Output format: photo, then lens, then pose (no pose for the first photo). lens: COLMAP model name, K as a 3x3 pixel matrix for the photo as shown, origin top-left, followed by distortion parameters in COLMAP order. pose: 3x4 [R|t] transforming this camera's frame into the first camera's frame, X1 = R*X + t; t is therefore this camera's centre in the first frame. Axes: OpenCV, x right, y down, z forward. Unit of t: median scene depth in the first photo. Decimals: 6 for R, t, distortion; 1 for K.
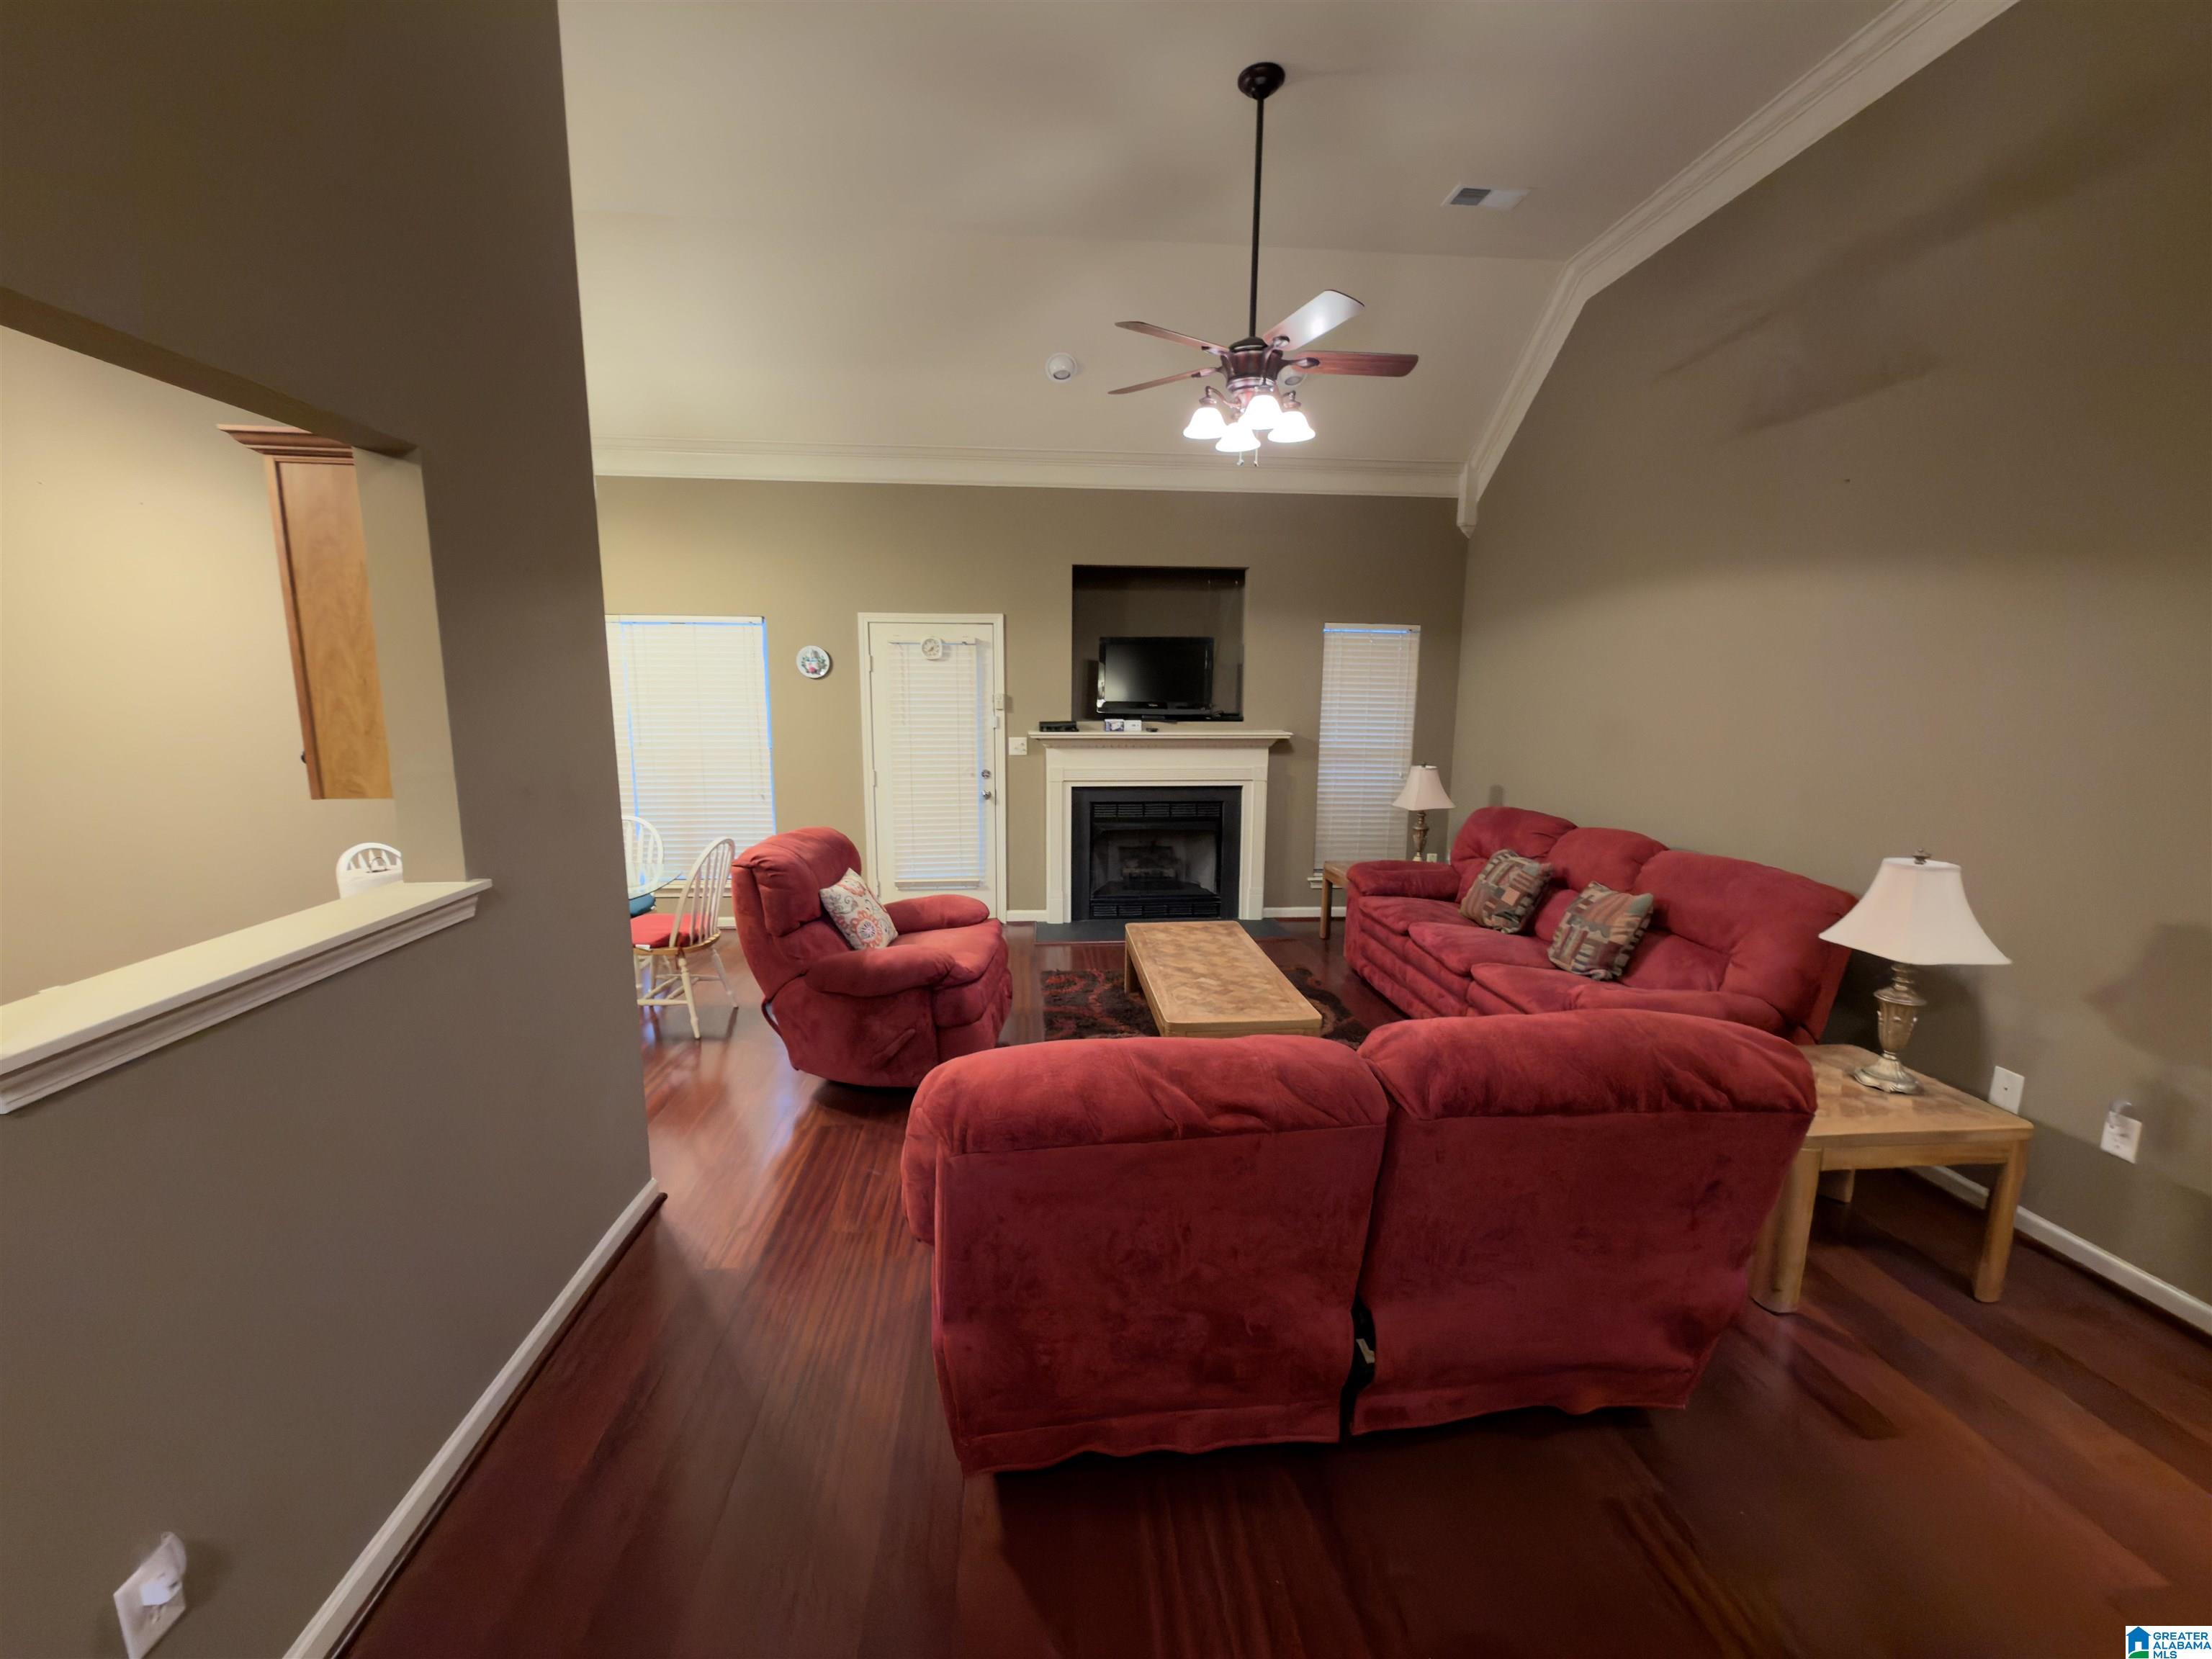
lens RADIAL K [[881.9, 0, 1092.6], [0, 881.9, 829.5], [0, 0, 1]] dist [-0.000192, 0.000166]
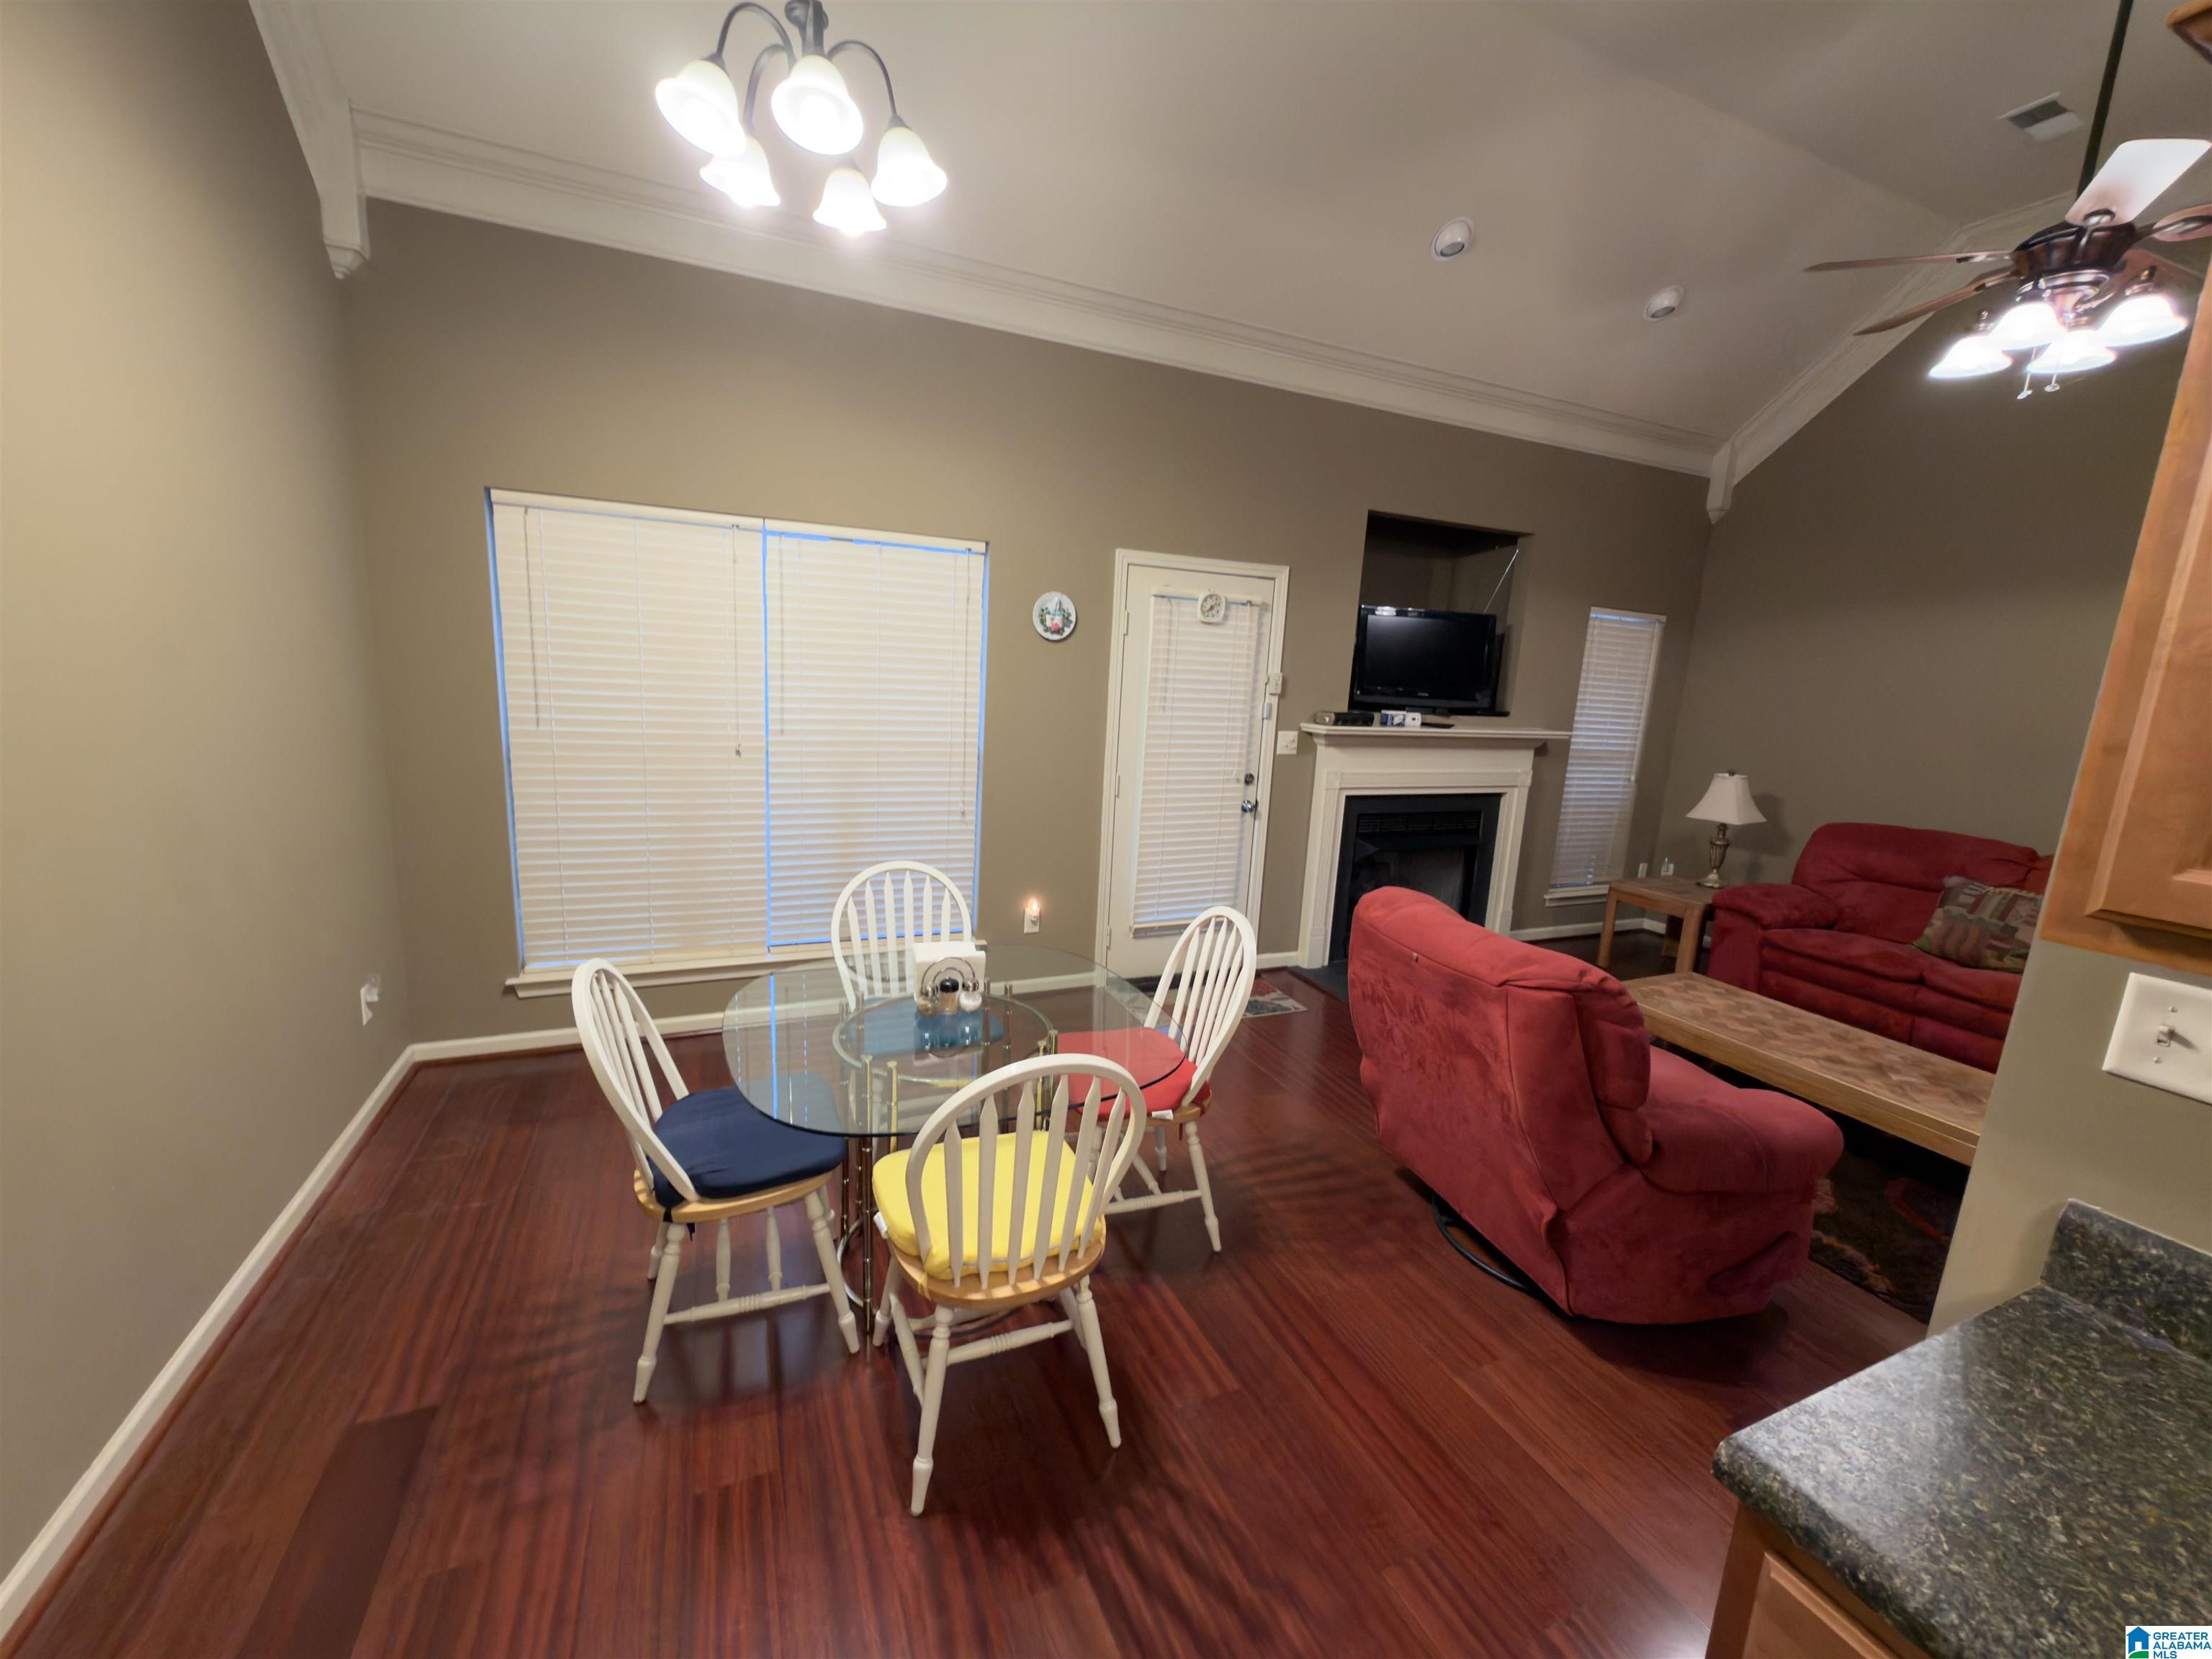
lens RADIAL K [[881.9, 0, 1104.3], [0, 881.9, 831.6], [0, 0, 1]] dist [-0.000192, 0.000166]
pose [[0.946308, -0.017130, 0.322811, -0.485886], [0.006716, 0.999421, 0.033348, -0.044490], [-0.323196, -0.029390, 0.945876, 0.326531]]
